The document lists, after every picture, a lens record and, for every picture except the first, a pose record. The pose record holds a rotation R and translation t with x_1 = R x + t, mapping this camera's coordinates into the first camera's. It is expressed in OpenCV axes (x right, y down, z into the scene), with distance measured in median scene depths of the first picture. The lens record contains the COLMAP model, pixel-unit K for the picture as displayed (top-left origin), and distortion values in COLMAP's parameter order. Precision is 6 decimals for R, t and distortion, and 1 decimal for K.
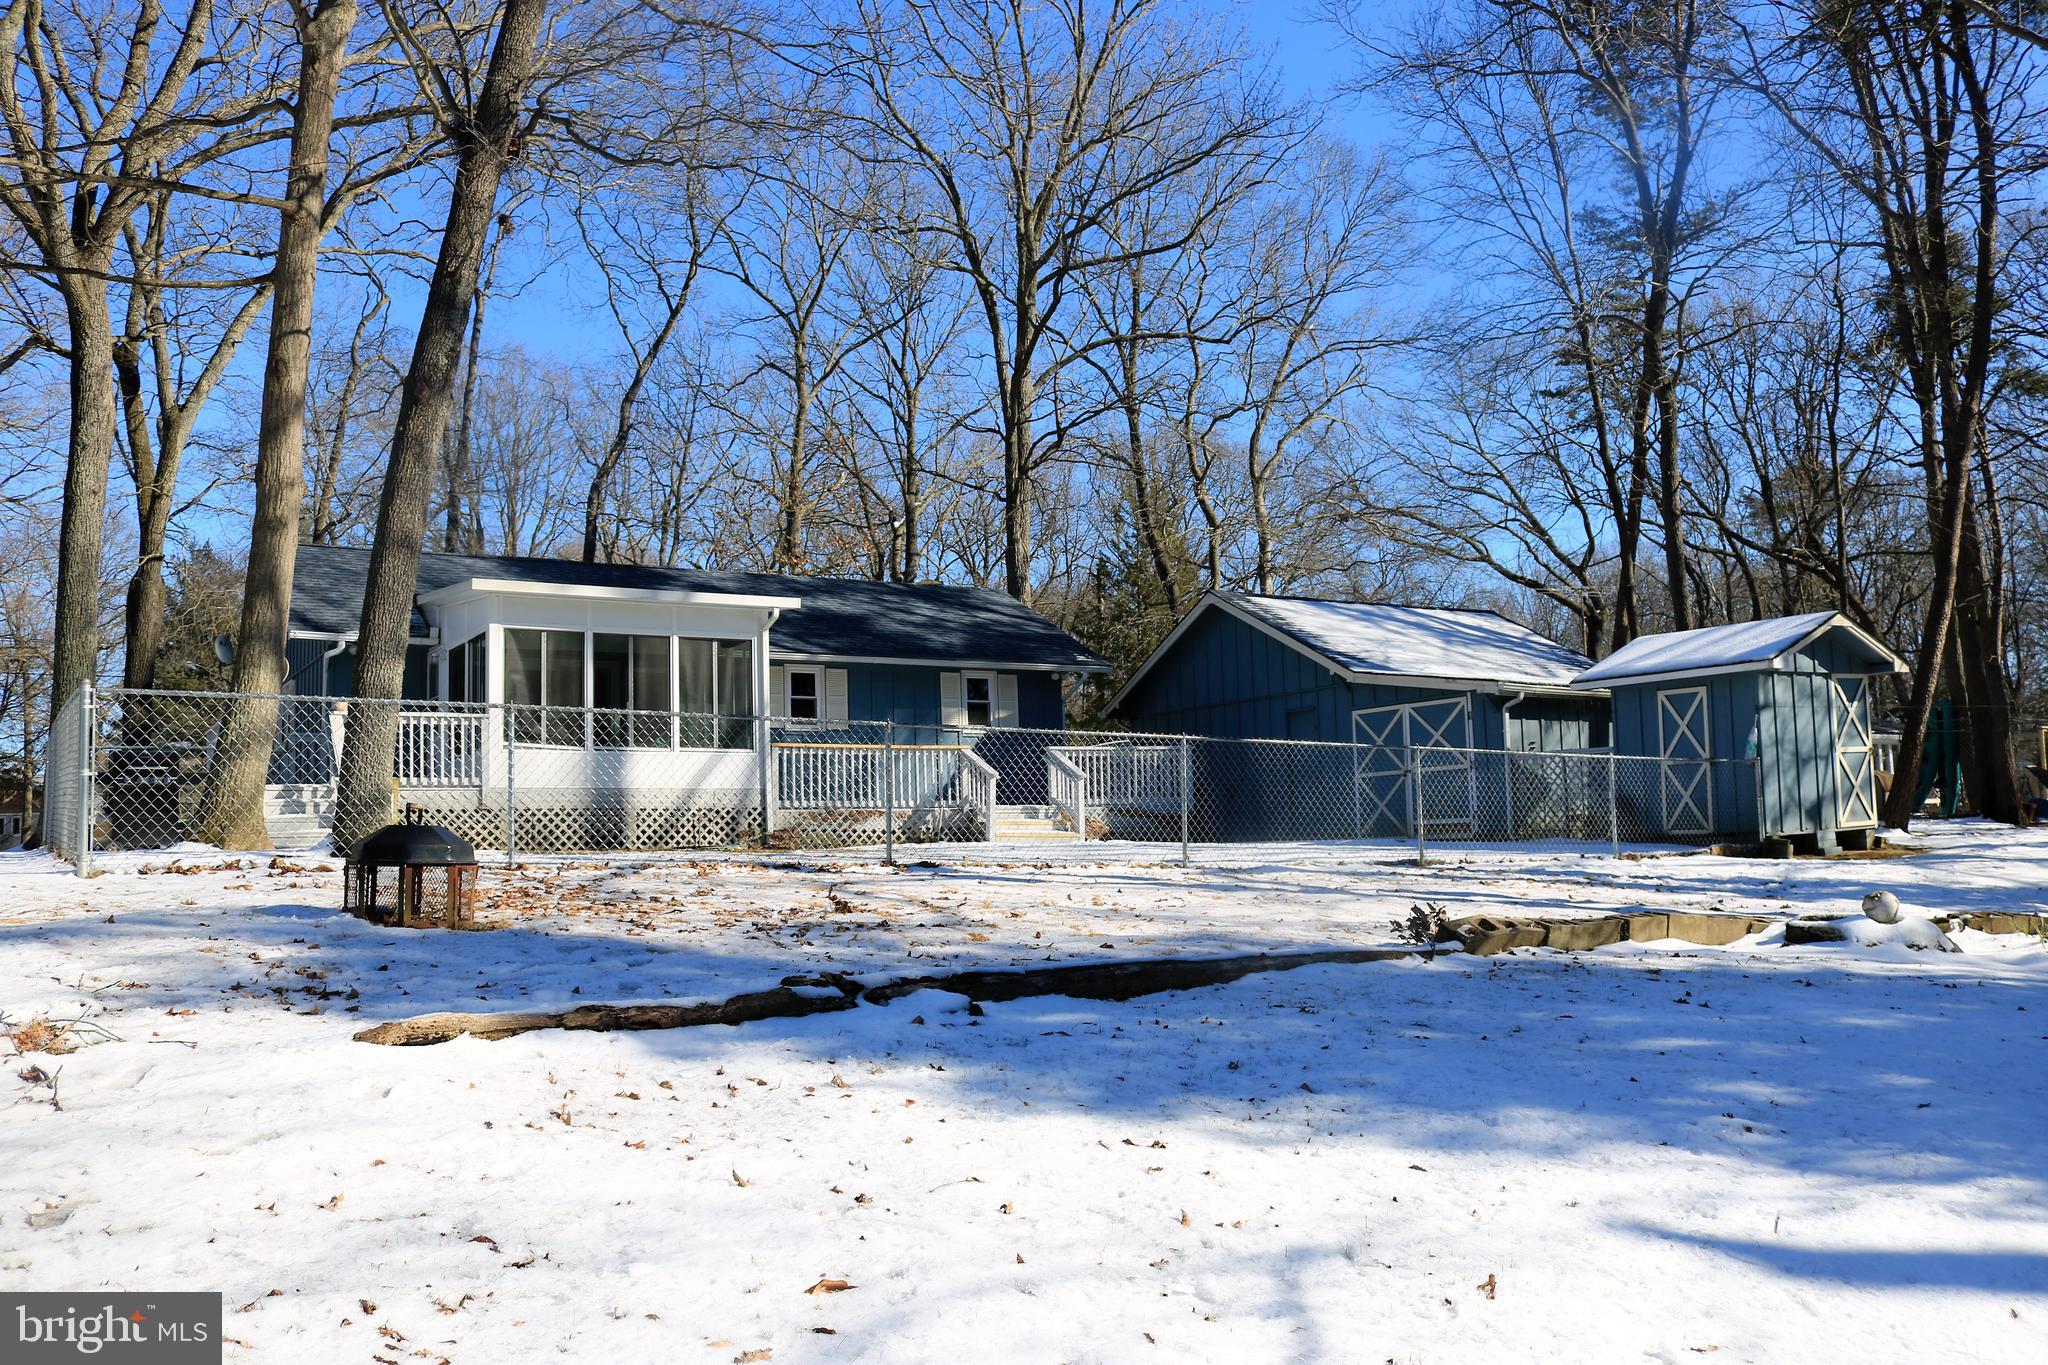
lens RADIAL K [[1728.7, 0, 1029.9], [0, 1728.7, 683.6], [0, 0, 1]] dist [-0.153833, 0.126752]
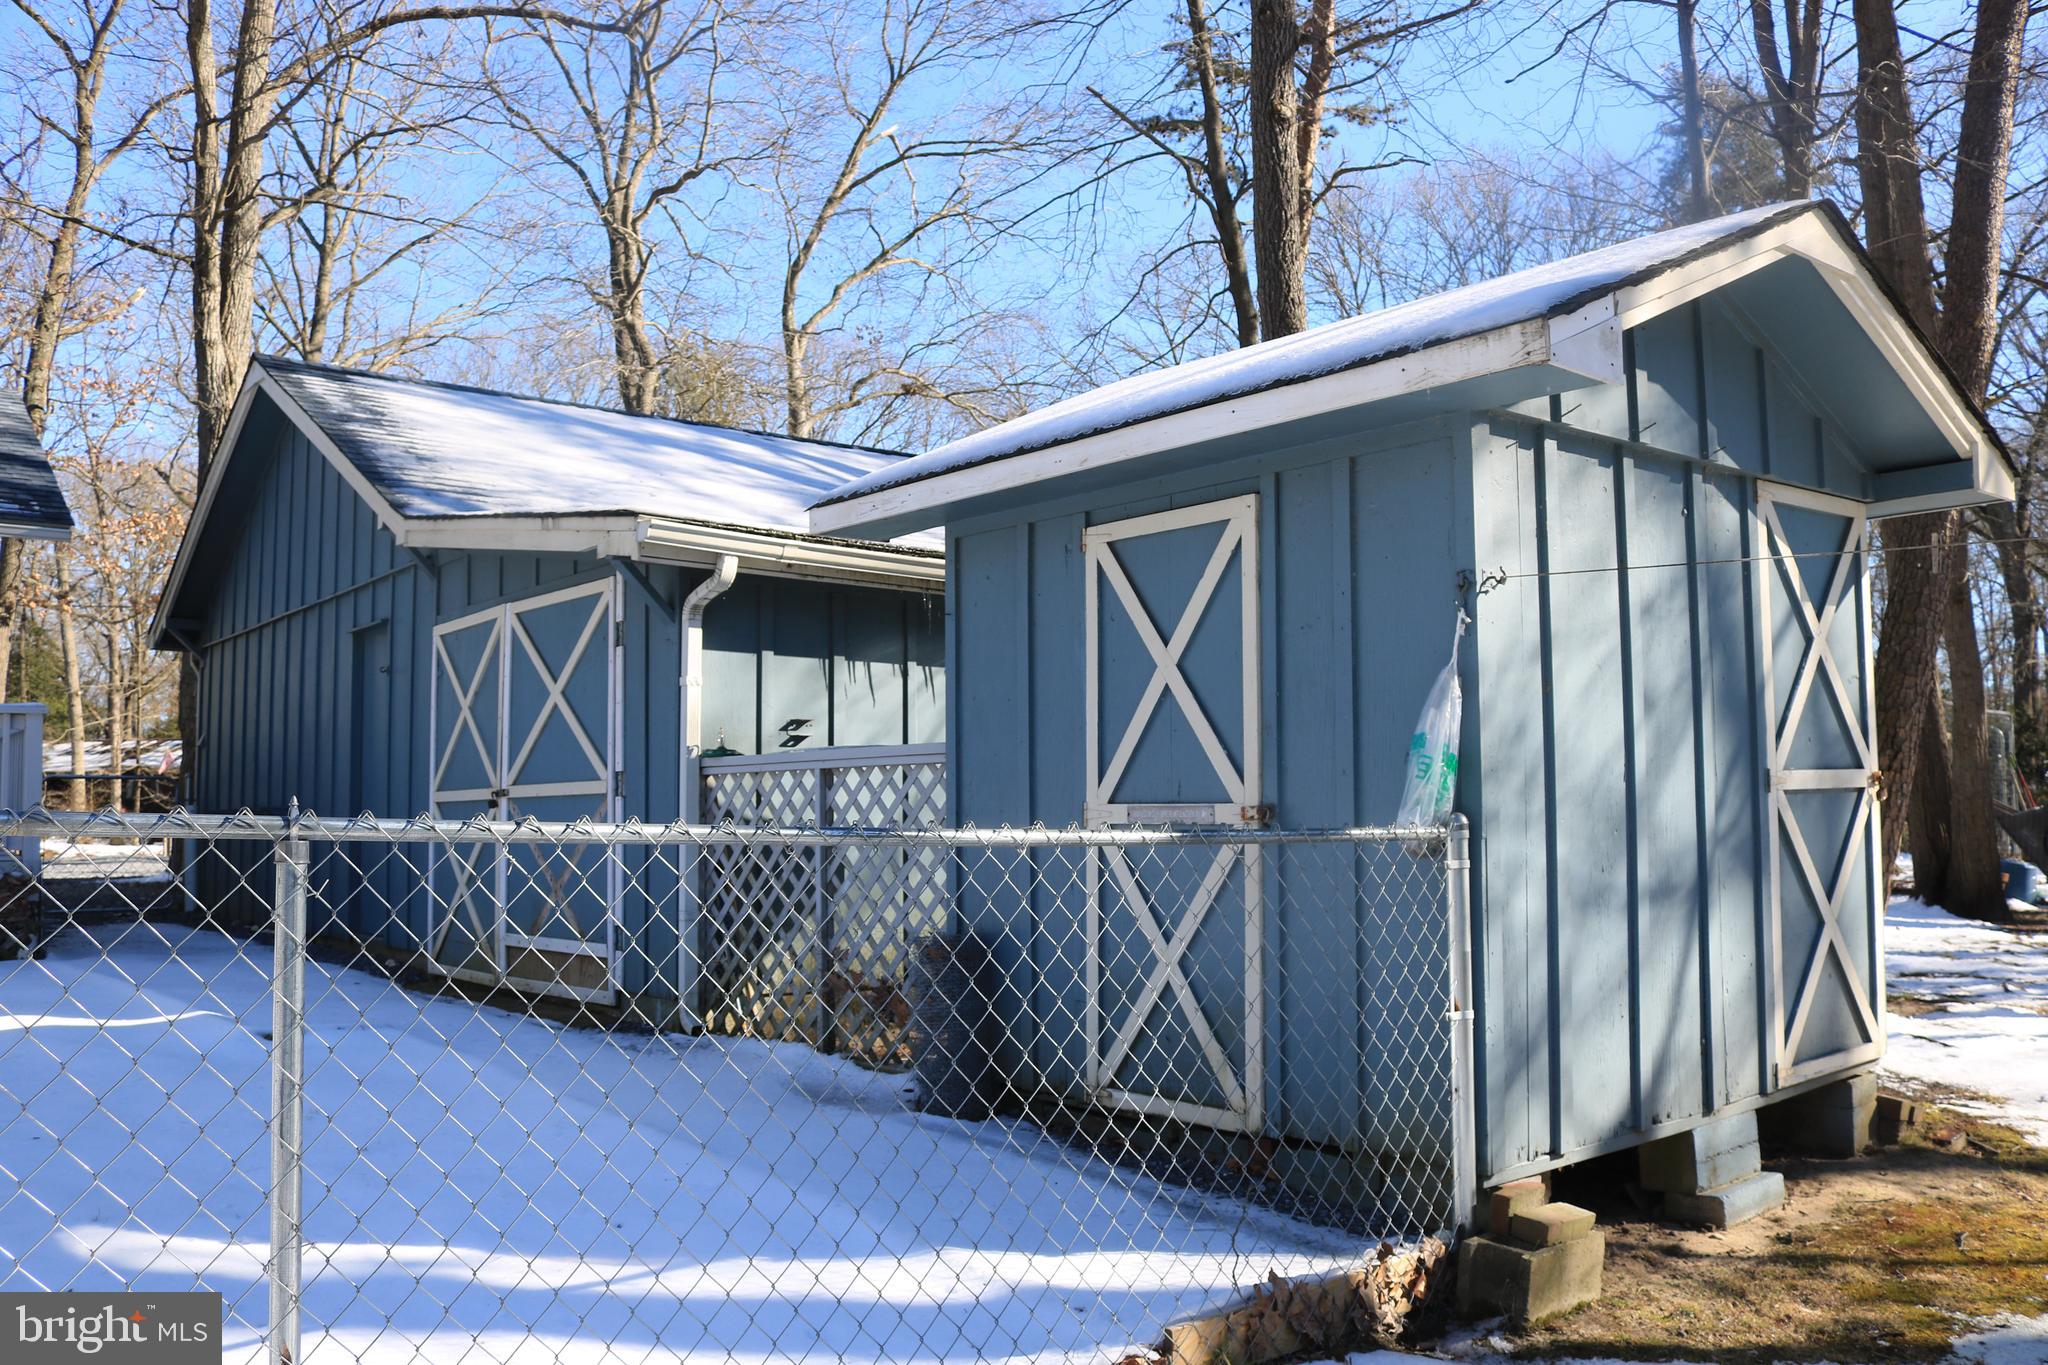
lens RADIAL K [[1728.7, 0, 1020.8], [0, 1728.7, 681.5], [0, 0, 1]] dist [-0.153833, 0.126752]
pose [[0.990710, 0.032398, 0.132079, 0.297500], [-0.033622, 0.999410, 0.007050, 0.023215], [-0.131773, -0.011425, 0.991214, 0.679776]]
